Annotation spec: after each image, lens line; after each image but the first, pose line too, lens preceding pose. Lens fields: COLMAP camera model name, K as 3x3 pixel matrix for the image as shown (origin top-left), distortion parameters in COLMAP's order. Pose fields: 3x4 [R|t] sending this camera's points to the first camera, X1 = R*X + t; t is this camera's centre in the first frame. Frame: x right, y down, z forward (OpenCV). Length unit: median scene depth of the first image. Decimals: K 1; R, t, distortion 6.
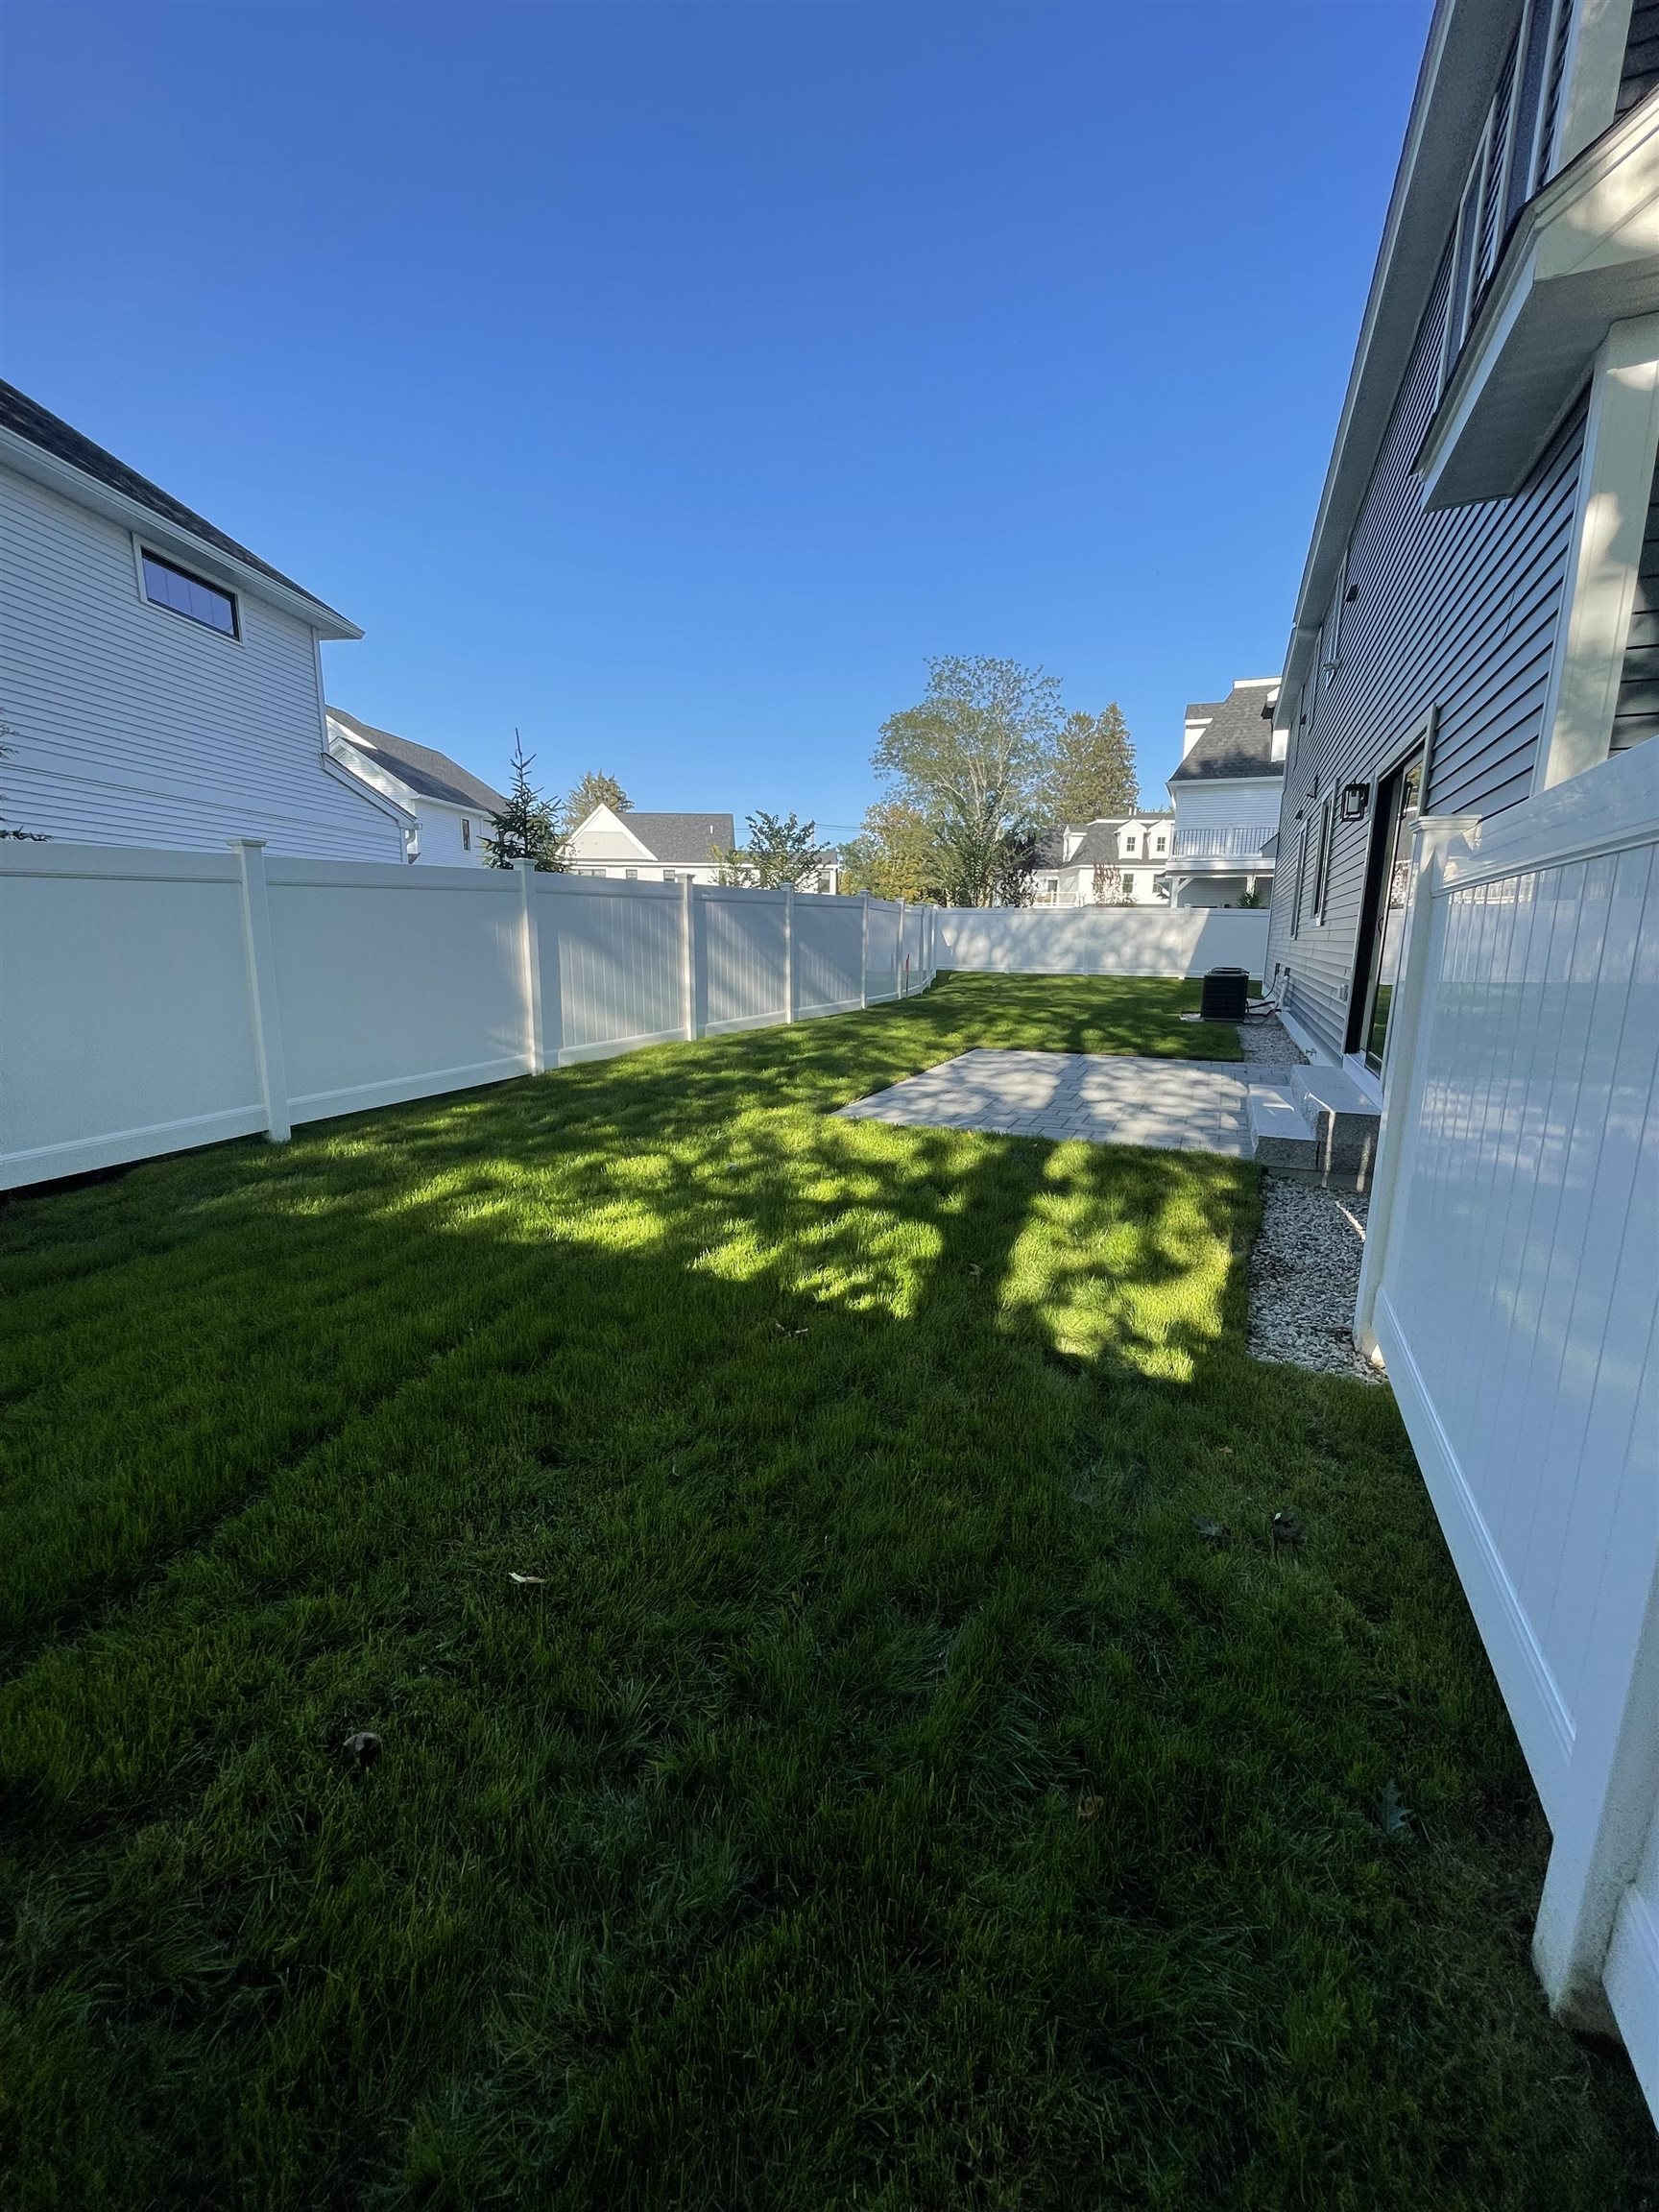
lens RADIAL K [[896.5, 0, 829.5], [0, 896.5, 1106.0], [0, 0, 1]] dist [0.014714, -0.000066]
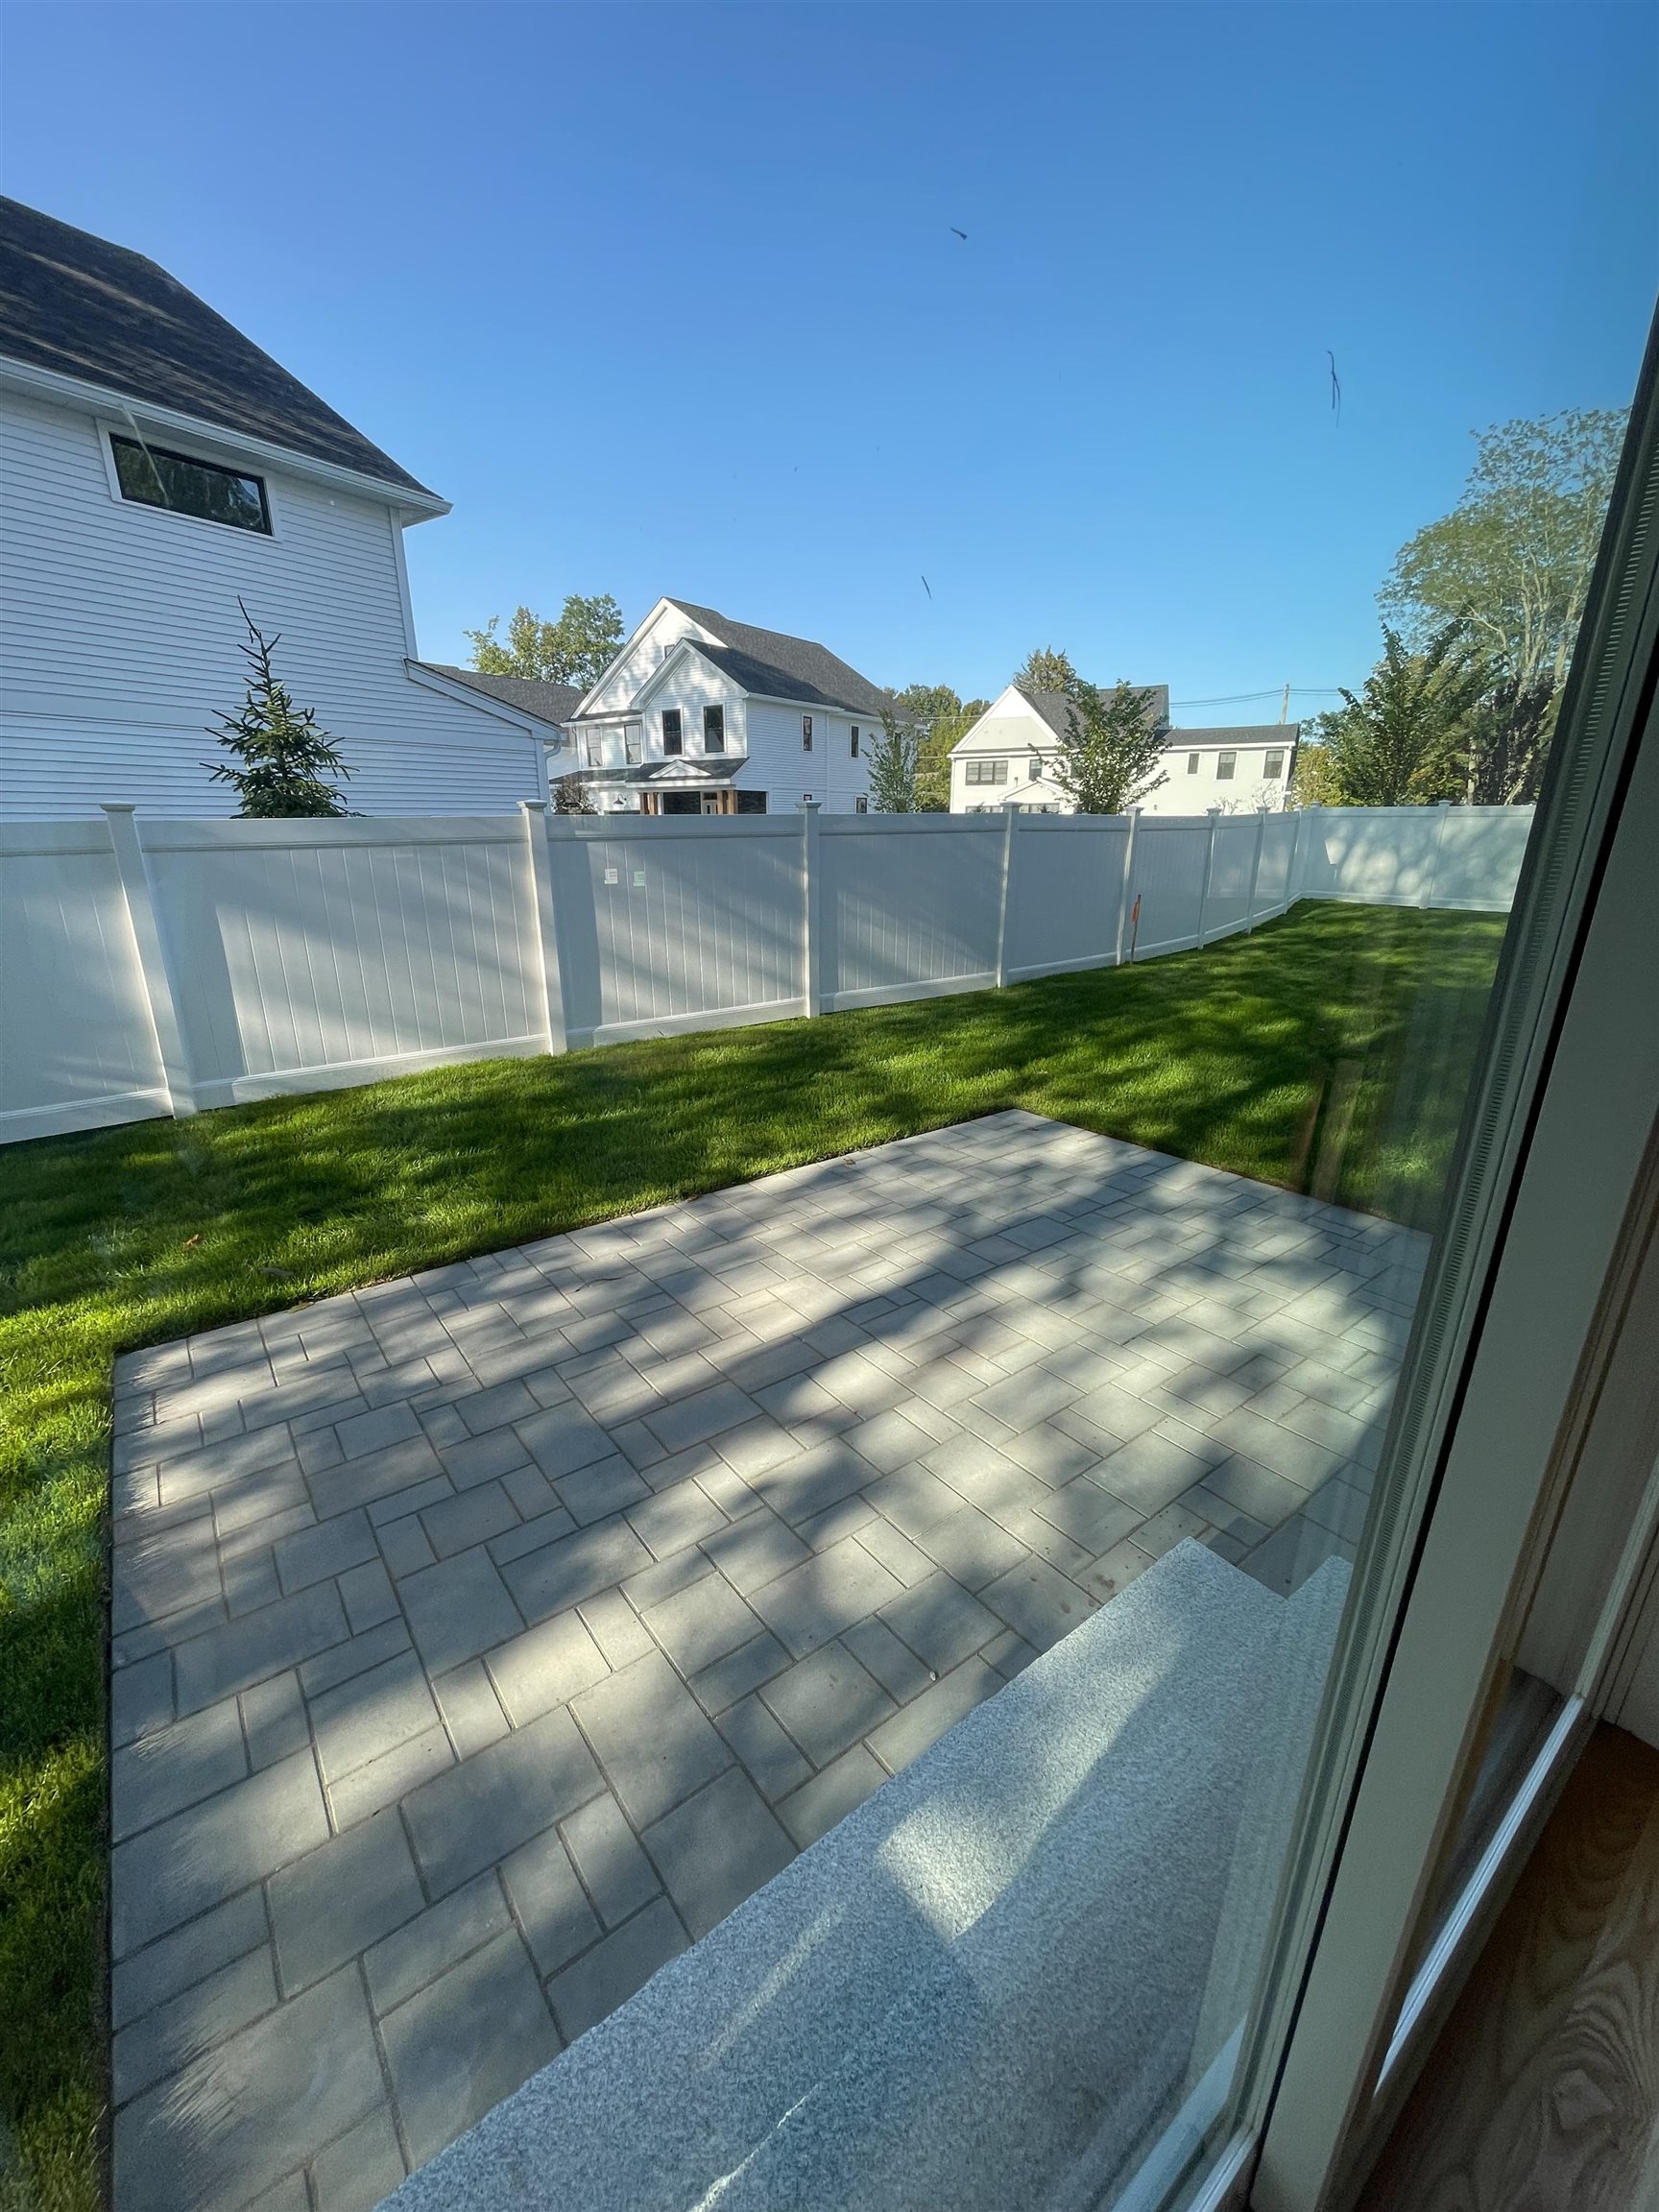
lens RADIAL K [[896.5, 0, 829.5], [0, 896.5, 1106.0], [0, 0, 1]] dist [0.014714, -0.000066]
pose [[0.878390, 0.137204, -0.457828, 0.141283], [-0.084400, 0.987384, 0.133975, -0.057841], [0.470434, -0.079042, 0.878888, 0.199879]]
